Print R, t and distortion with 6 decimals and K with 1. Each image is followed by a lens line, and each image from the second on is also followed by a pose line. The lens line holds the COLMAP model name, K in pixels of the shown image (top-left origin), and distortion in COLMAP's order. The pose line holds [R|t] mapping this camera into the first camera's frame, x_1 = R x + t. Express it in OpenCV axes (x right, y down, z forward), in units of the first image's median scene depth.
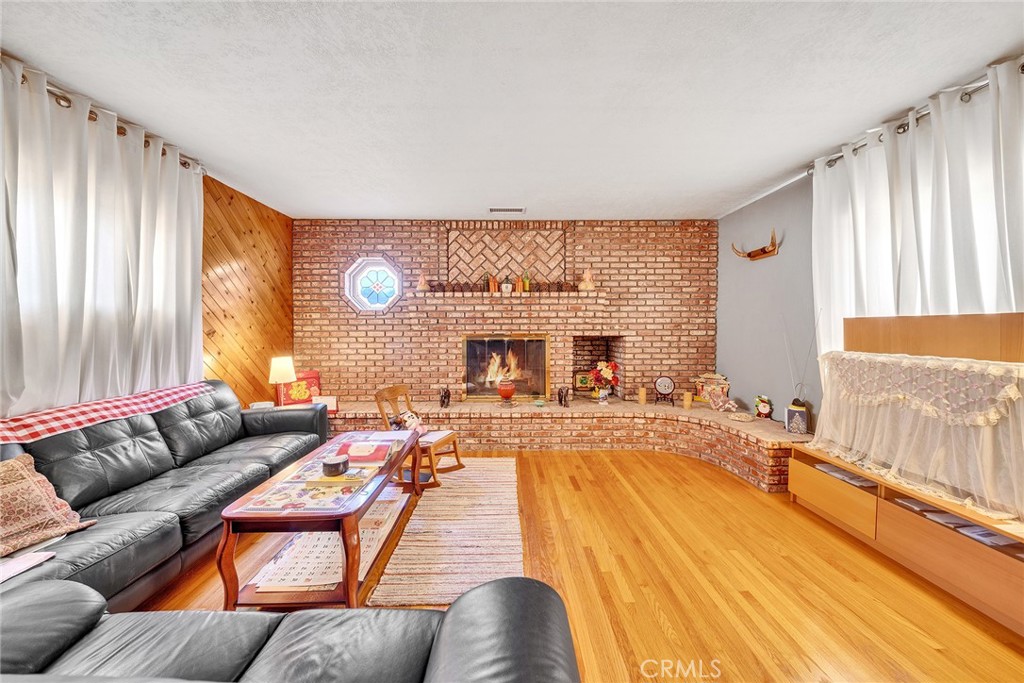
lens RADIAL K [[371.3, 0, 508.6], [0, 371.3, 338.7], [0, 0, 1]] dist [-0.001426, -0.000181]
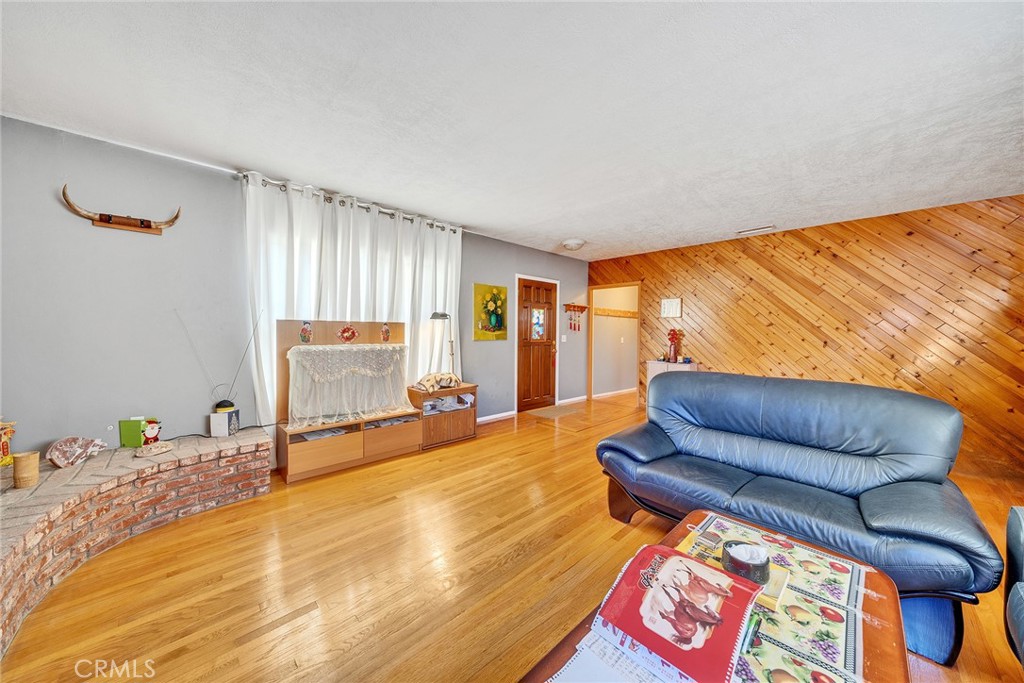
lens RADIAL K [[371.3, 0, 508.6], [0, 371.3, 338.7], [0, 0, 1]] dist [-0.001426, -0.000181]
pose [[-0.705966, -0.019079, 0.707988, -0.494195], [0.012176, 0.999162, 0.039067, -0.031277], [-0.708141, 0.036201, -0.705143, 1.348062]]
